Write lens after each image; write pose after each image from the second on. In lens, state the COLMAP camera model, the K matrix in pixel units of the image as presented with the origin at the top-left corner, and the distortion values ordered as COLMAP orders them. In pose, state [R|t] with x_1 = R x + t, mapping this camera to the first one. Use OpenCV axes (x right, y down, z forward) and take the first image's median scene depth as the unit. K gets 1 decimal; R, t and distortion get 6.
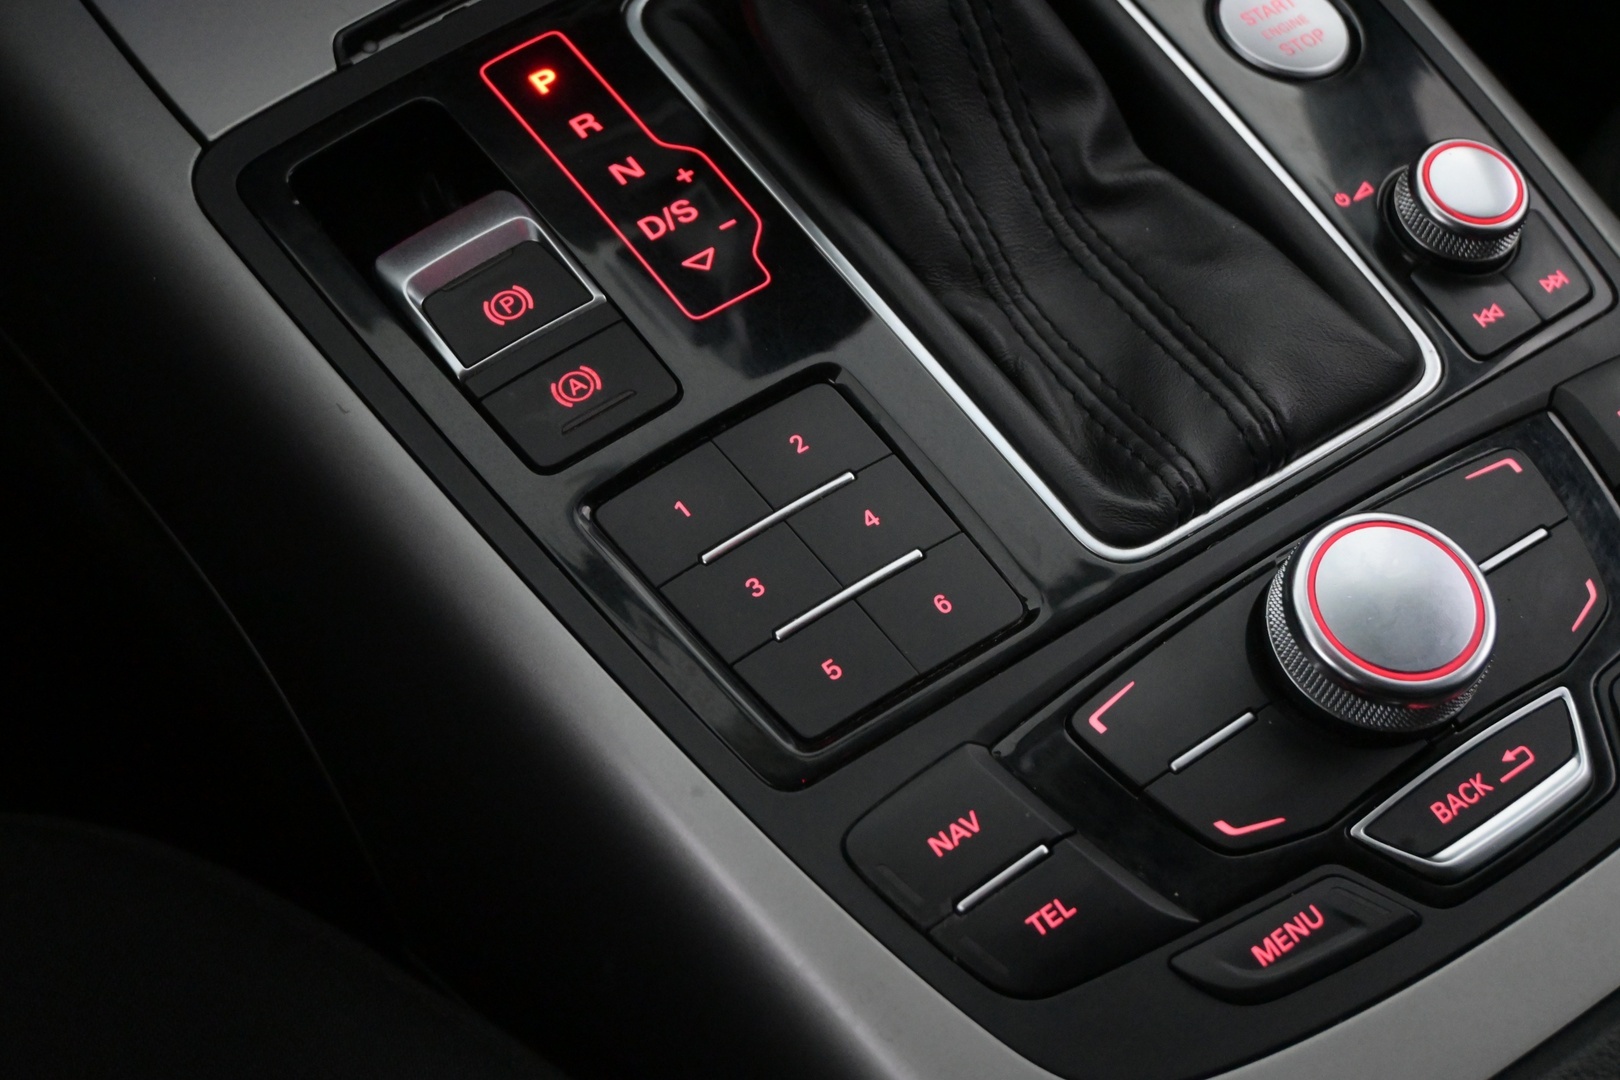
lens RADIAL K [[2634.1, 0, 801.3], [0, 2634.1, 538.7], [0, 0, 1]] dist [0.020028, 0.000000]
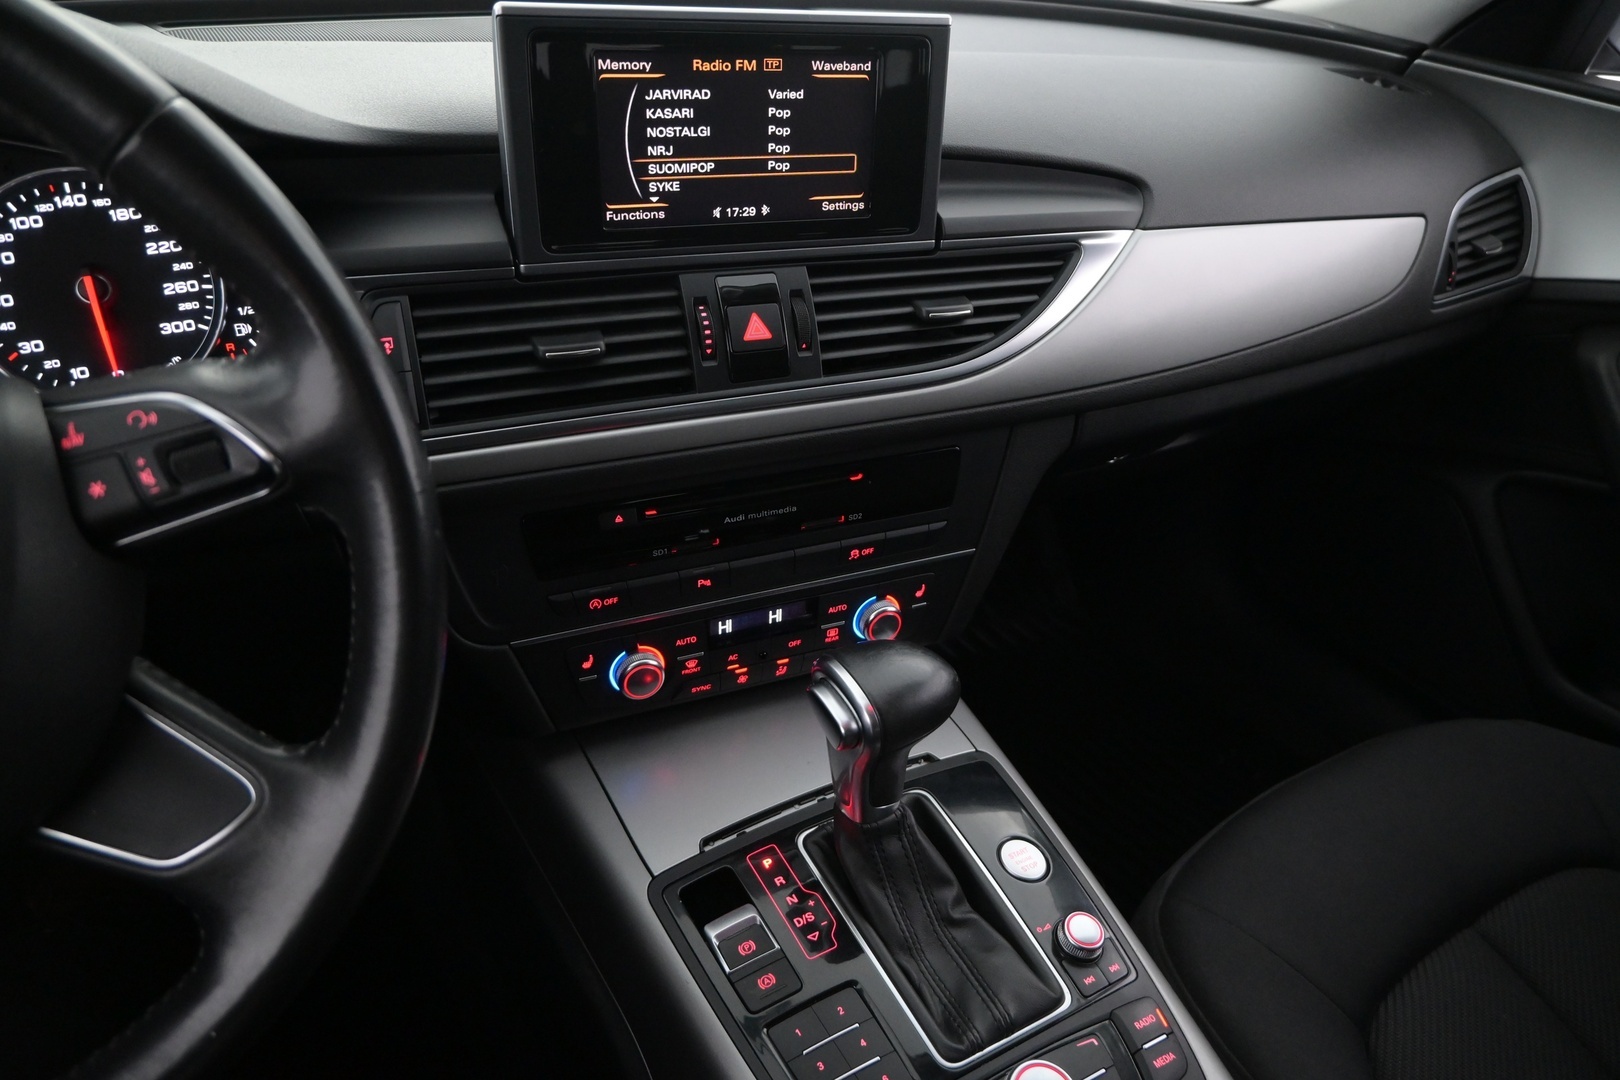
lens RADIAL K [[1116.3, 0, 812.4], [0, 1116.3, 534.9], [0, 0, 1]] dist [0.001341, 0.002243]
pose [[0.994333, 0.068391, -0.081395, 0.031051], [-0.091912, 0.937775, -0.334858, -0.108628], [0.053429, 0.340442, 0.938746, -0.317956]]
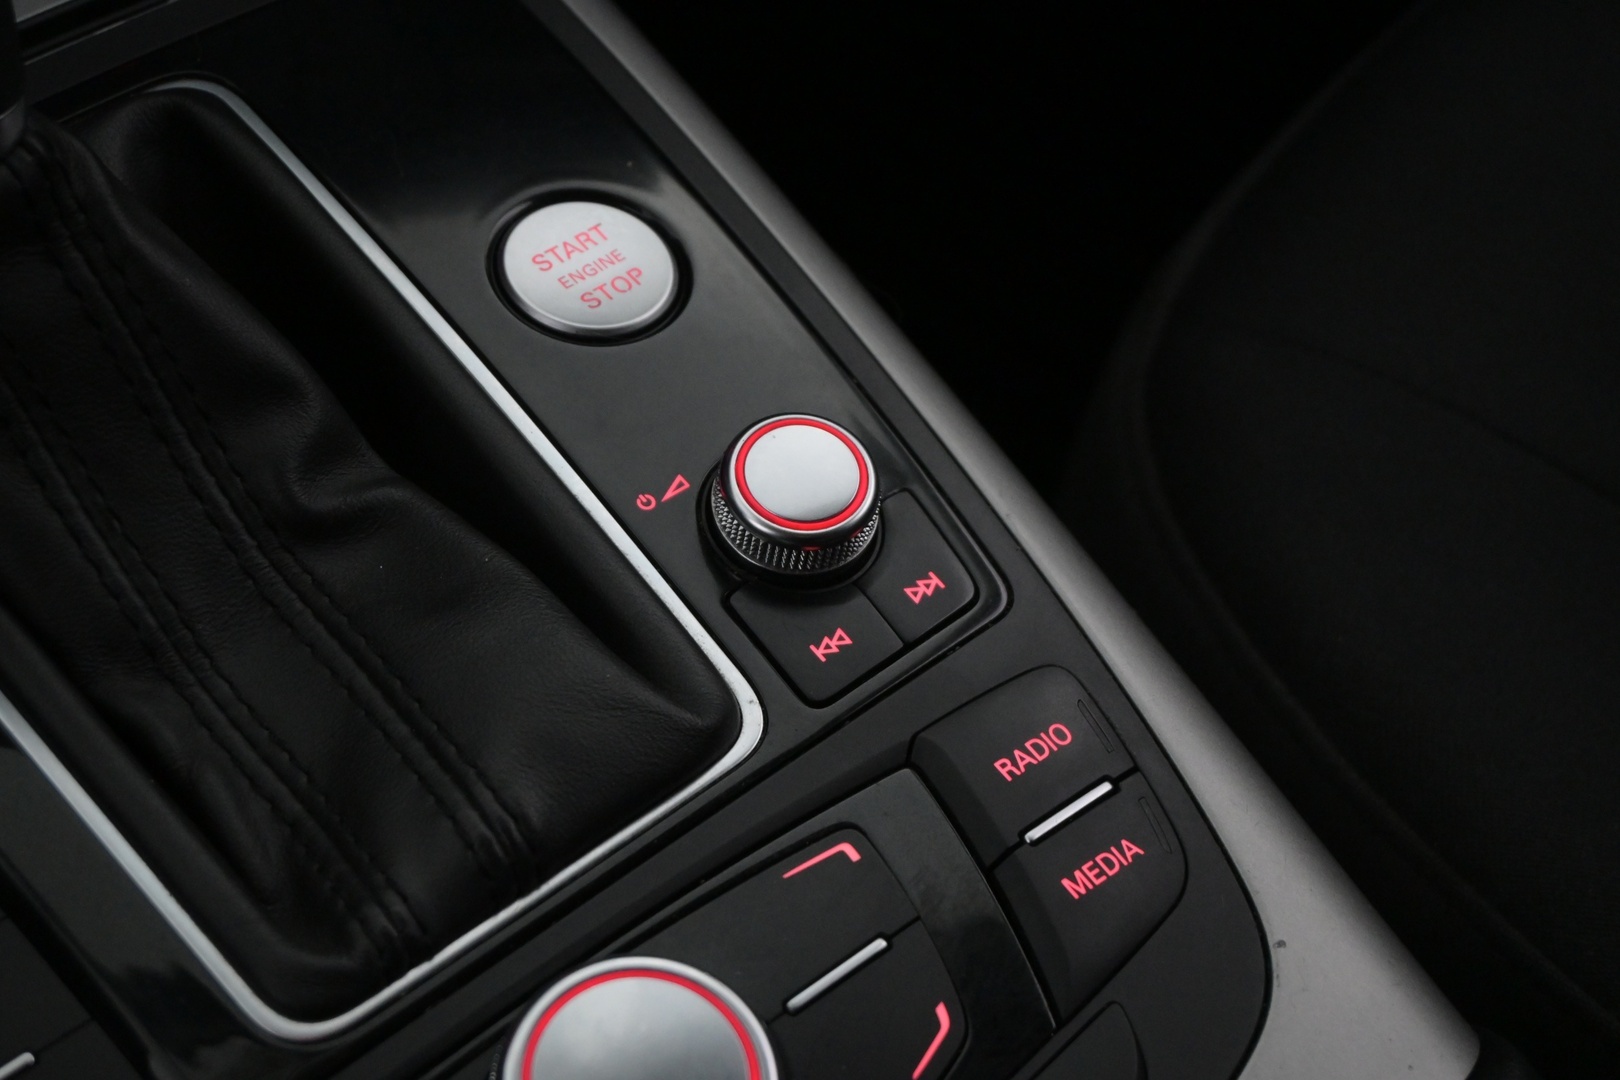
lens RADIAL K [[3064.8, 0, 808.5], [0, 3064.8, 537.3], [0, 0, 1]] dist [0.012434, 0.000000]
pose [[0.996692, -0.075008, 0.031275, 0.238212], [0.075558, 0.997000, -0.016782, -0.105944], [-0.029922, 0.019089, 0.999370, 0.103887]]
